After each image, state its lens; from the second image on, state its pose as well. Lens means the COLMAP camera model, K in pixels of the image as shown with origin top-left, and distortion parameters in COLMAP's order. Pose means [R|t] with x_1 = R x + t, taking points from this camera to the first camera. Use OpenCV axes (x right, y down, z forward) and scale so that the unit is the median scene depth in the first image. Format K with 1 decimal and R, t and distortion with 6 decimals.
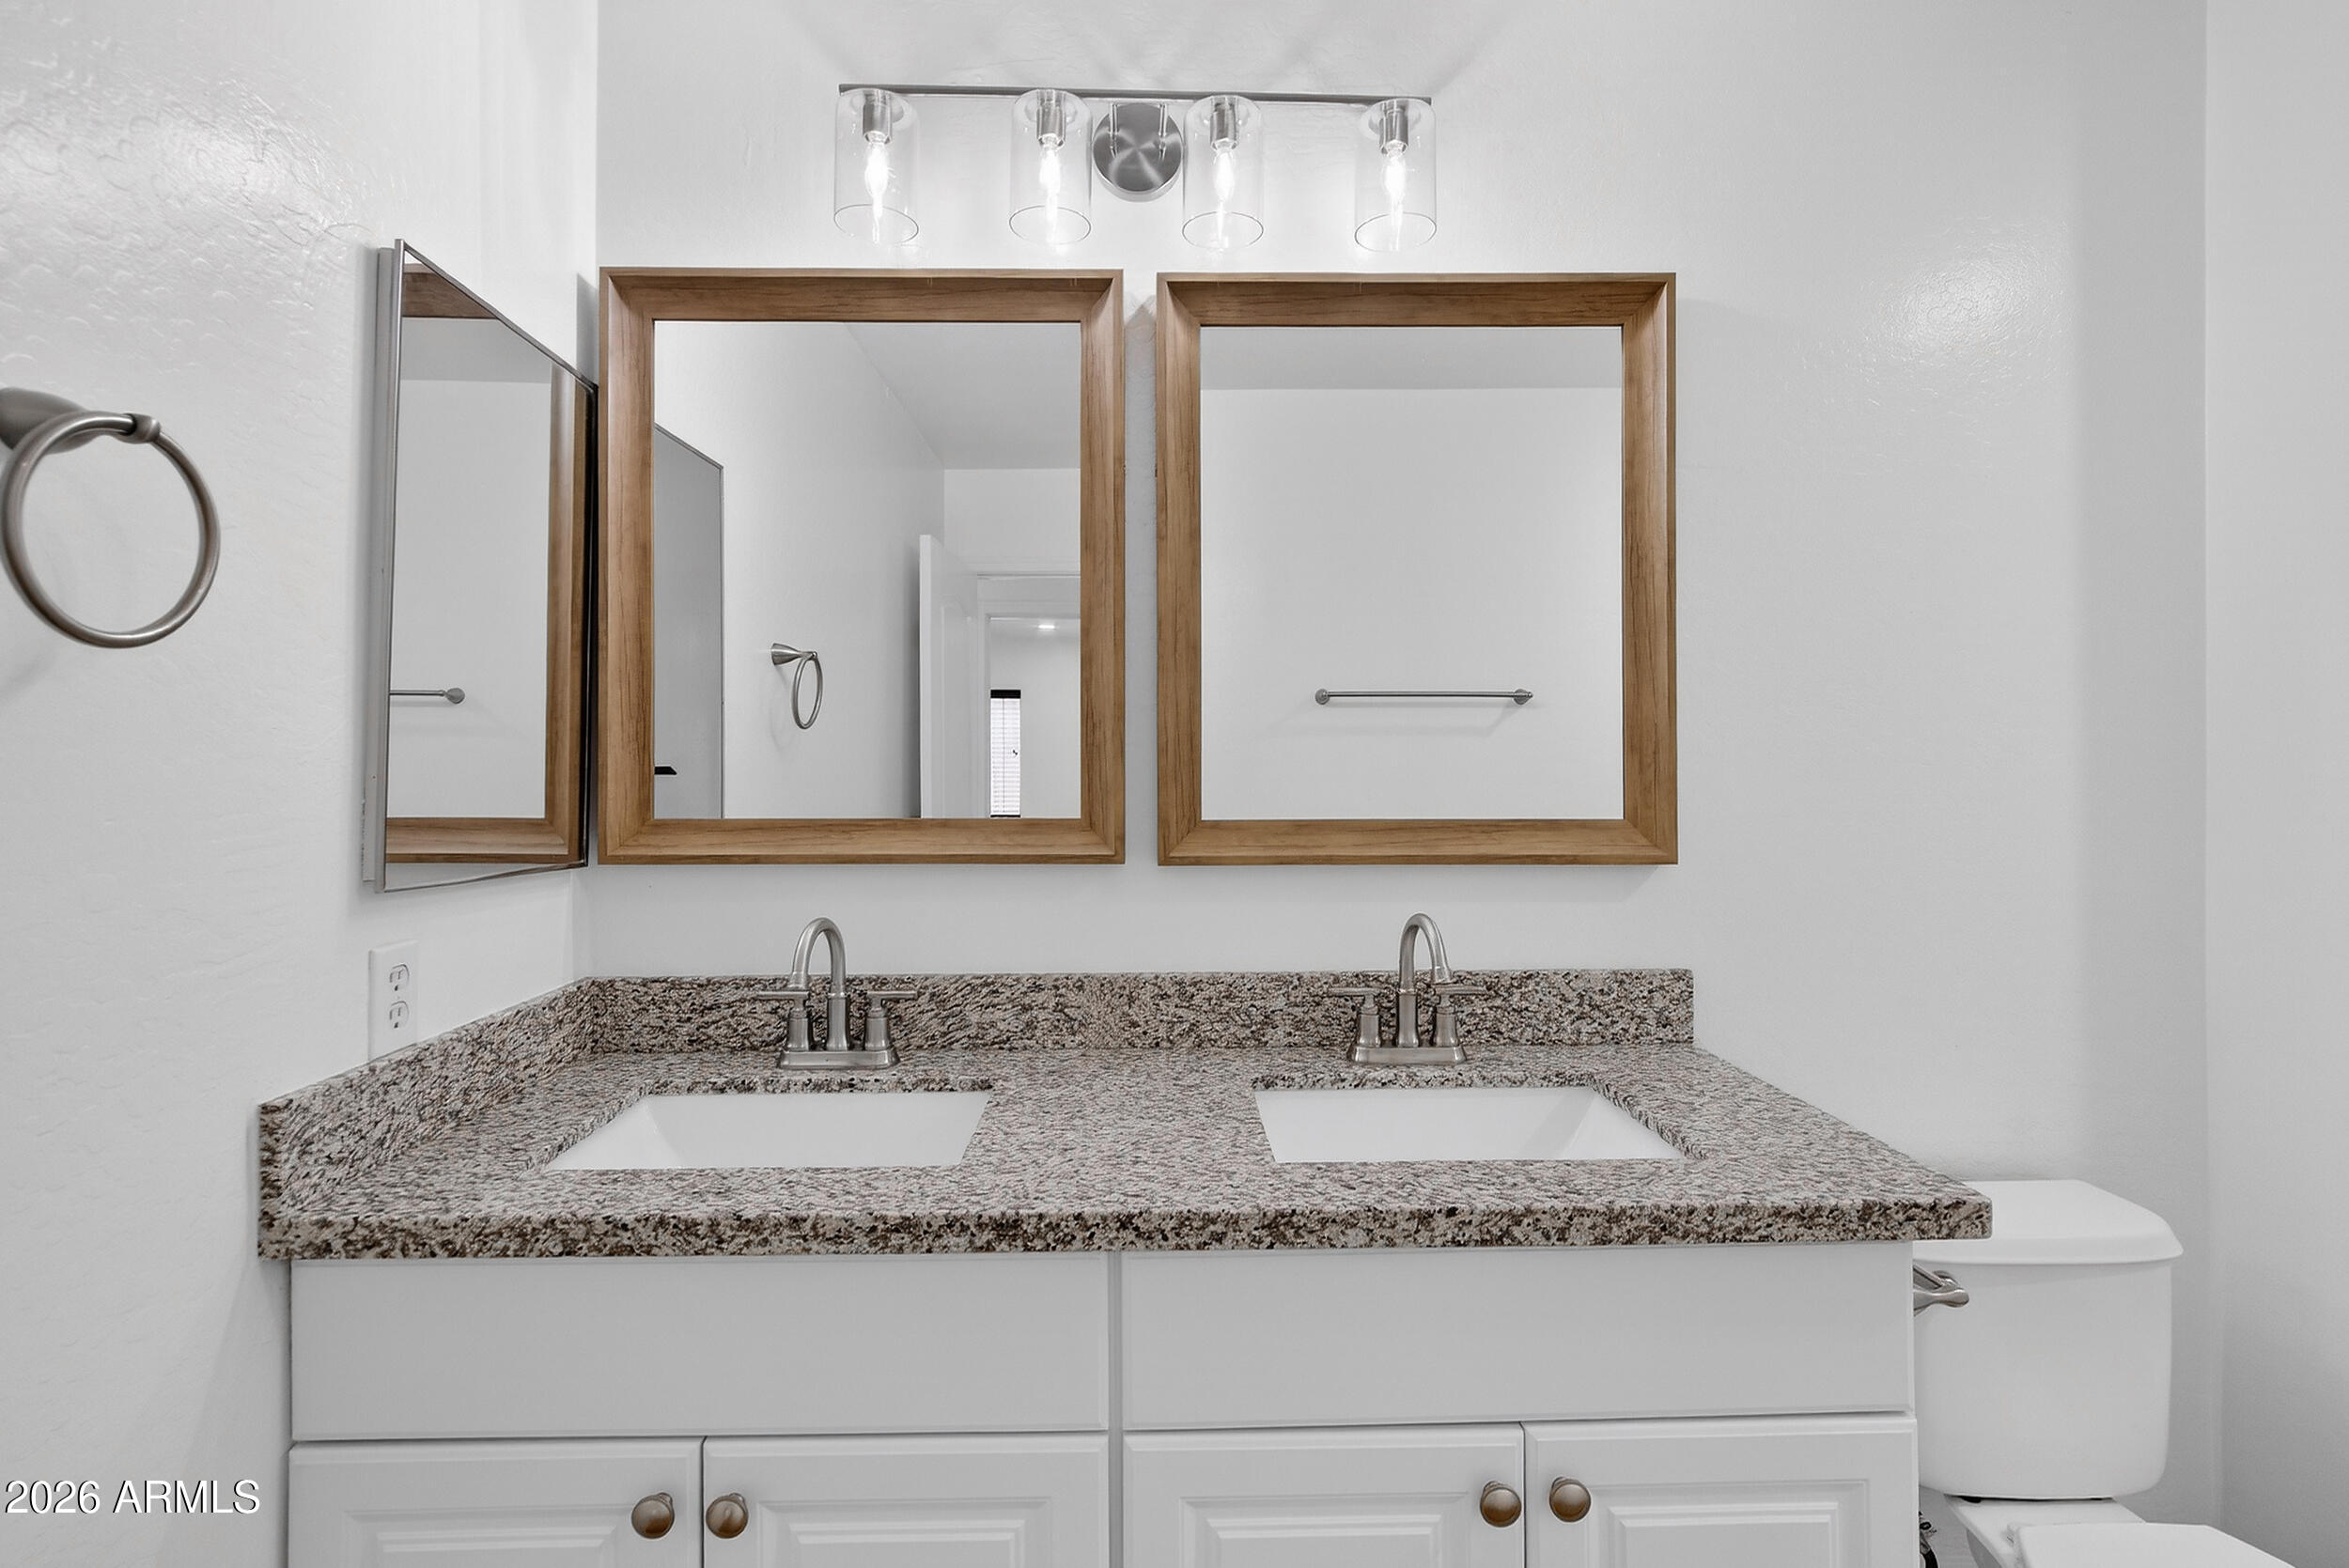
lens RADIAL K [[1111.5, 0, 1150.2], [0, 1111.5, 762.4], [0, 0, 1]] dist [-0.002210, -0.001306]
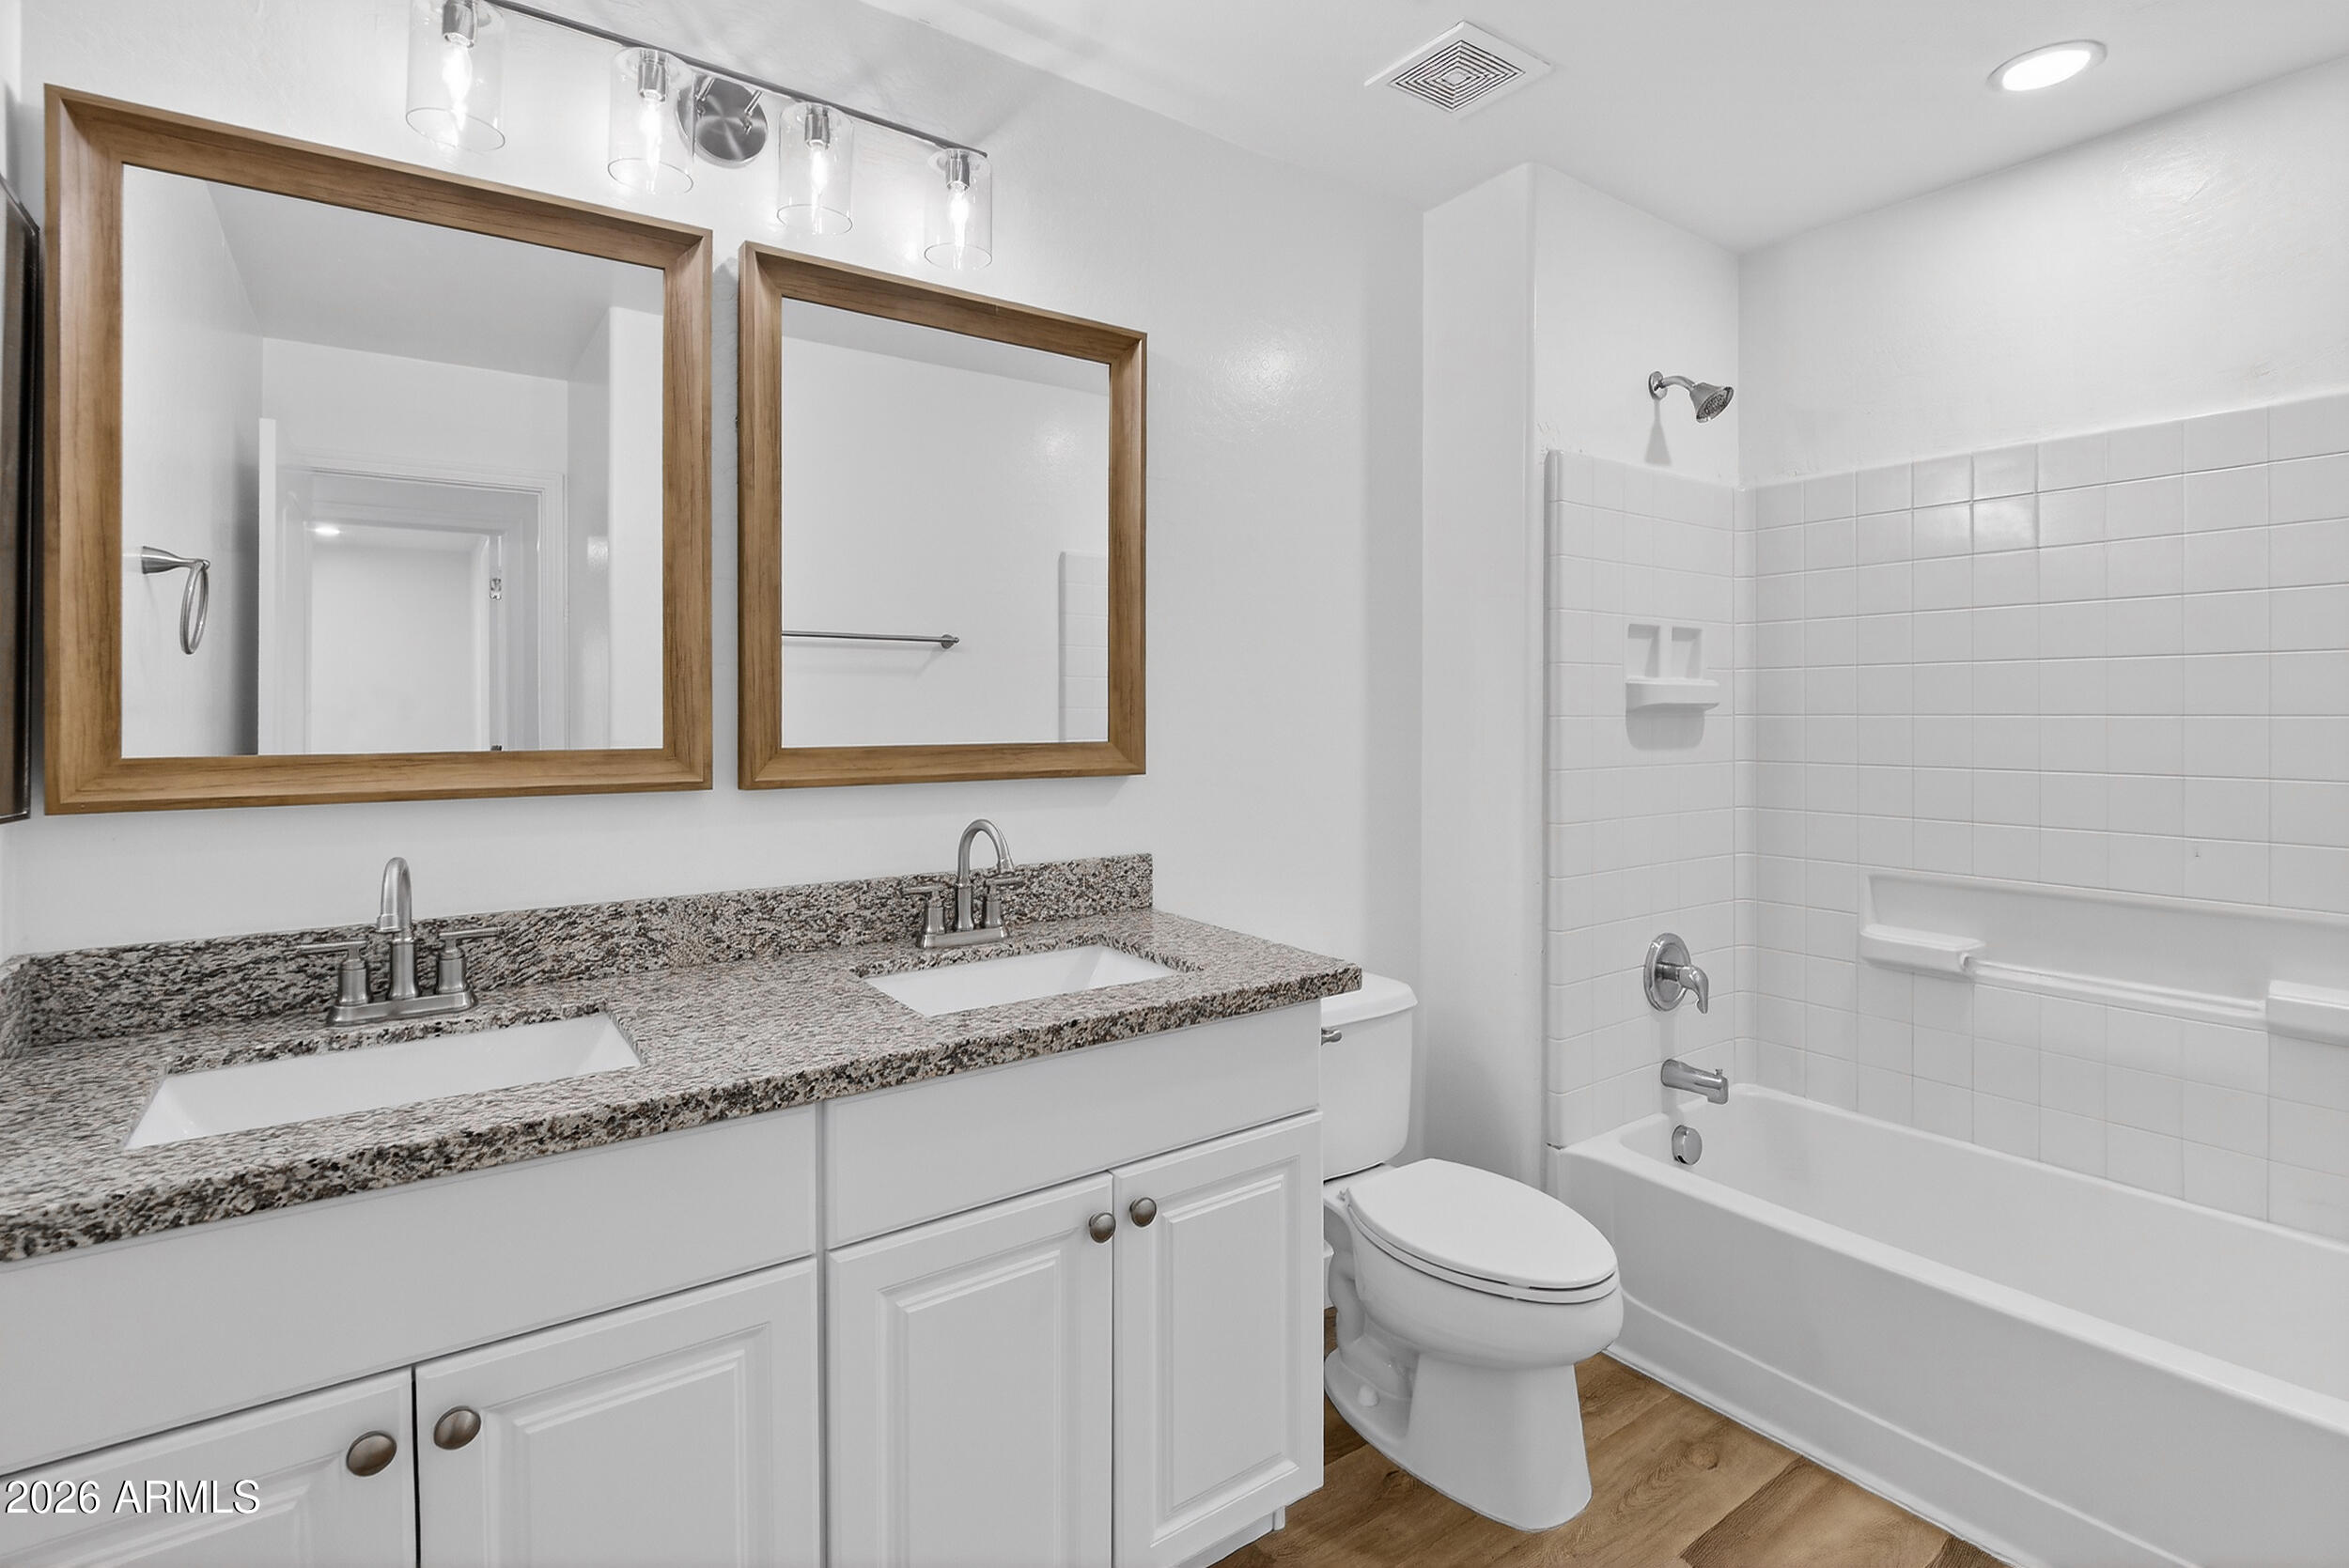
lens RADIAL K [[1117.6, 0, 1169.4], [0, 1117.6, 715.0], [0, 0, 1]] dist [-0.020507, 0.001411]
pose [[0.826539, -0.001719, 0.562877, -0.272376], [-0.004526, 0.999943, 0.009700, 0.007235], [-0.562861, -0.010565, 0.826484, -0.133668]]
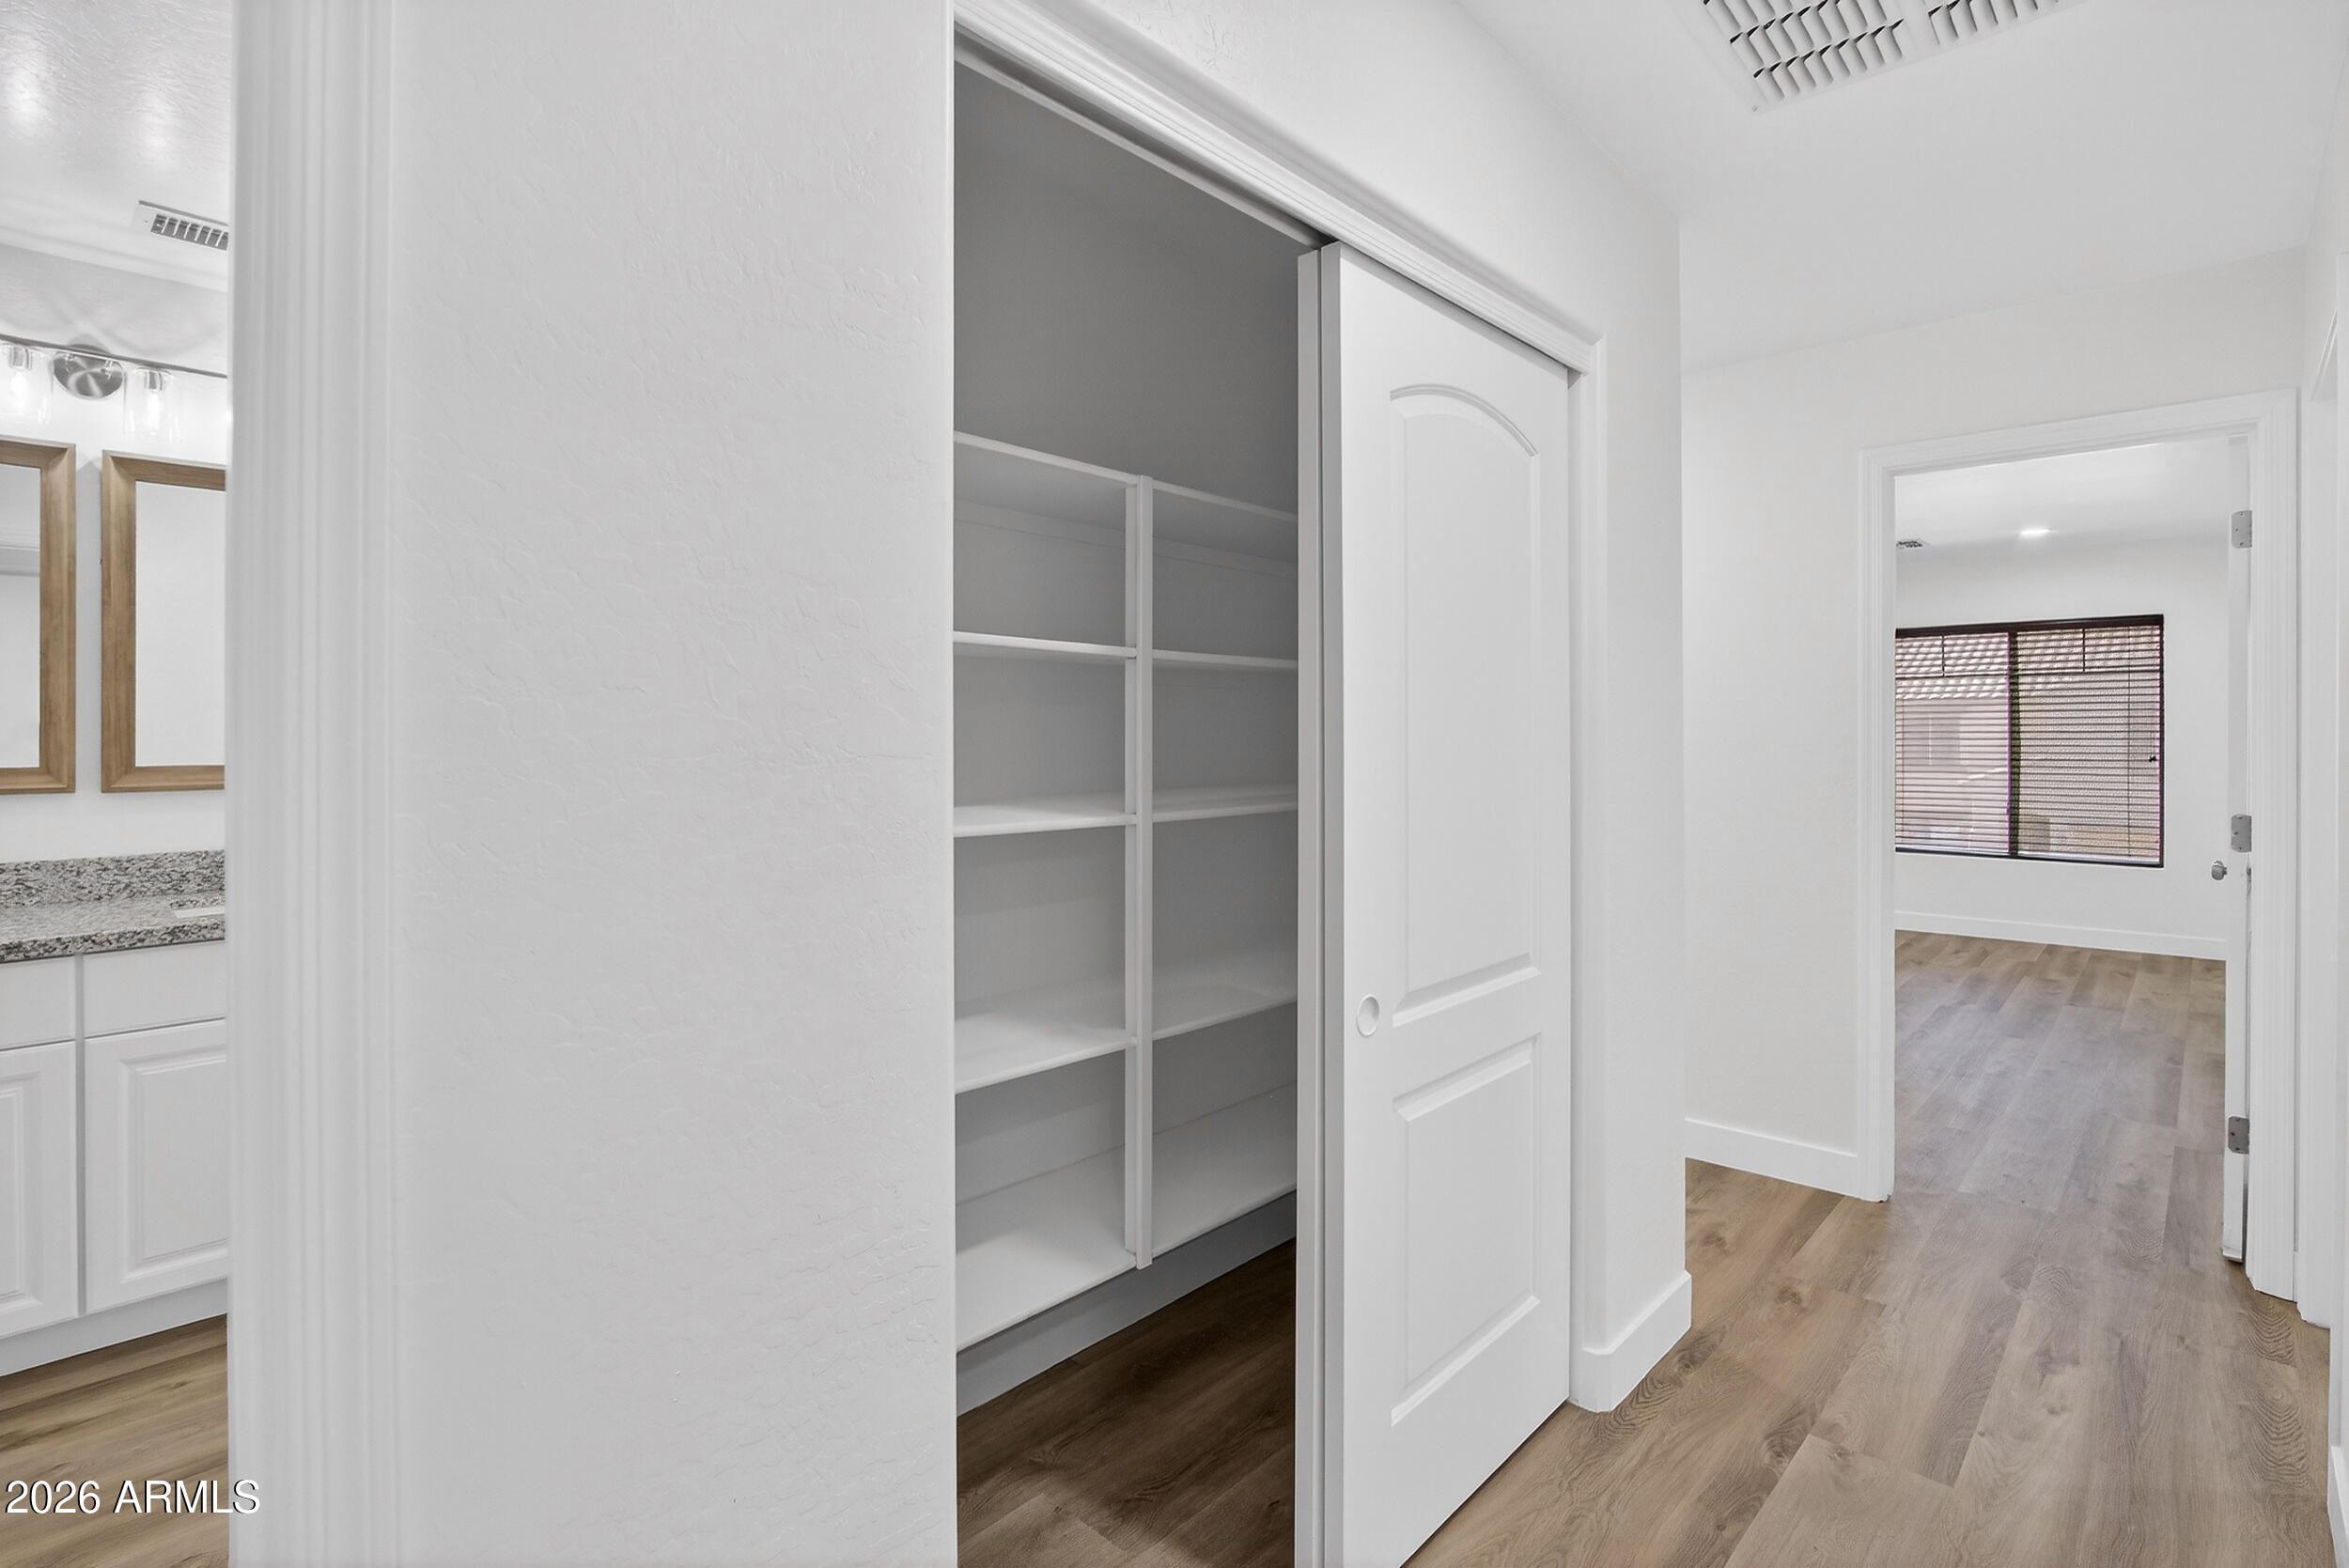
lens RADIAL K [[1117.6, 0, 1169.4], [0, 1117.6, 715.0], [0, 0, 1]] dist [-0.020507, 0.001411]
pose [[0.700643, 0.004422, 0.713499, -0.048476], [-0.003463, 0.999990, -0.002798, -0.030627], [-0.713504, -0.000510, 0.700651, -1.436154]]
